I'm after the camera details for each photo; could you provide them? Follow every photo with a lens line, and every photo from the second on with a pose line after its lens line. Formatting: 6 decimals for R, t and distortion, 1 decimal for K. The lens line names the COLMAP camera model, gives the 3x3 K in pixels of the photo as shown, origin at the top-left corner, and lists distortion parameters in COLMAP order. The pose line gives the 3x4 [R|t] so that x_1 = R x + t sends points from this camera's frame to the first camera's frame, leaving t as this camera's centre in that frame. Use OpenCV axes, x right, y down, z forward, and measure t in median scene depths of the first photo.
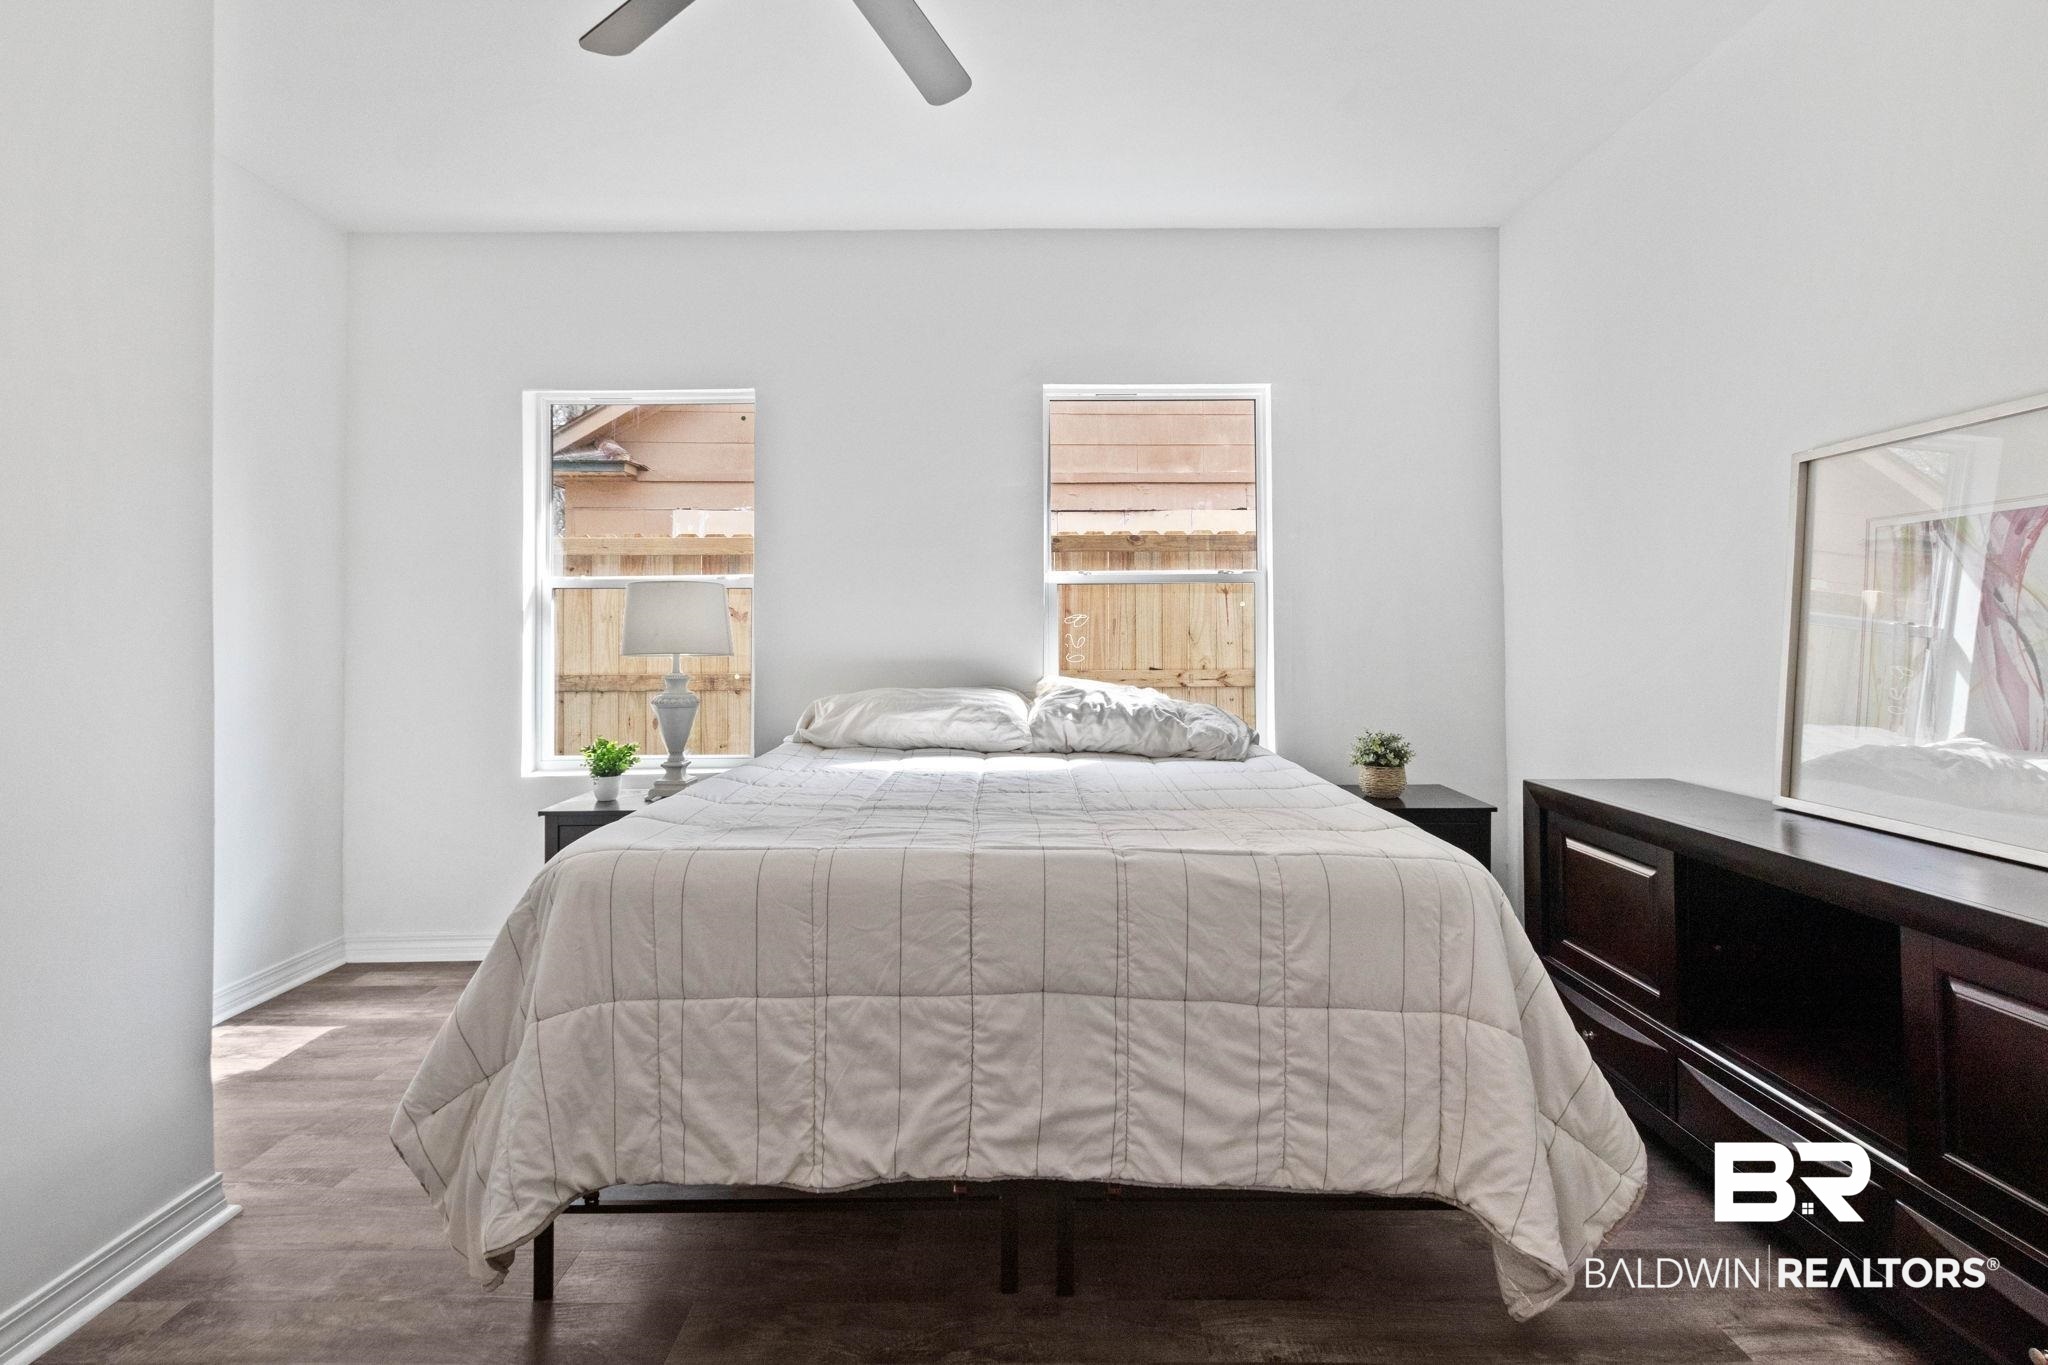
lens RADIAL K [[934.0, 0, 1029.5], [0, 934.0, 690.5], [0, 0, 1]] dist [0.003906, -0.000456]
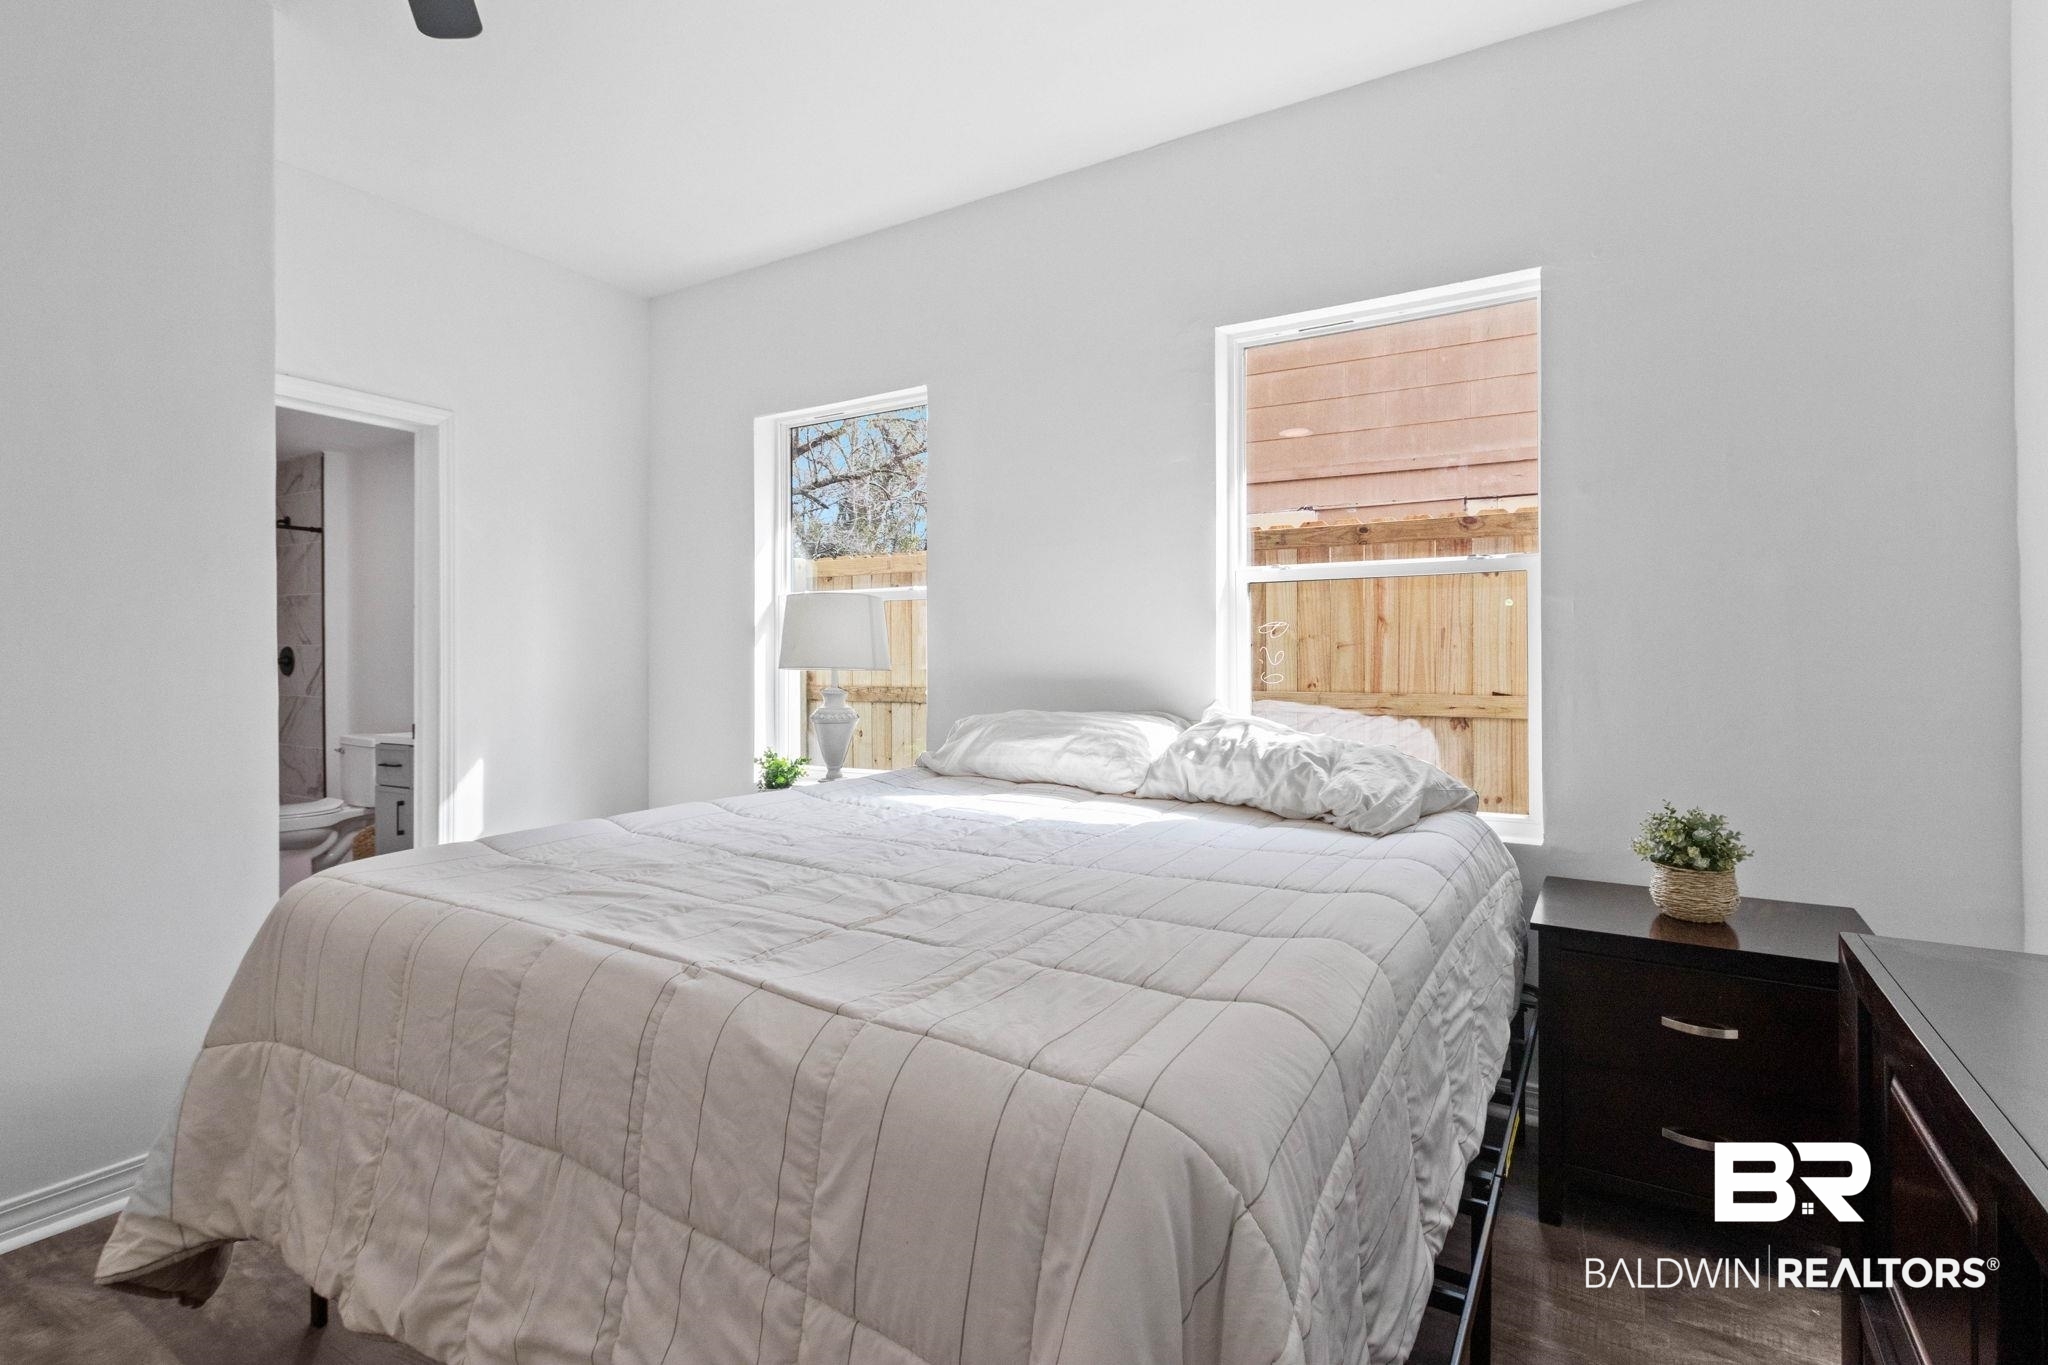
lens RADIAL K [[946.0, 0, 1029.2], [0, 946.0, 661.3], [0, 0, 1]] dist [0.002127, -0.000009]
pose [[0.858509, 0.004200, -0.512781, 0.332255], [-0.026552, 0.998989, -0.036272, -0.017691], [0.512110, 0.044755, 0.857753, 0.261909]]
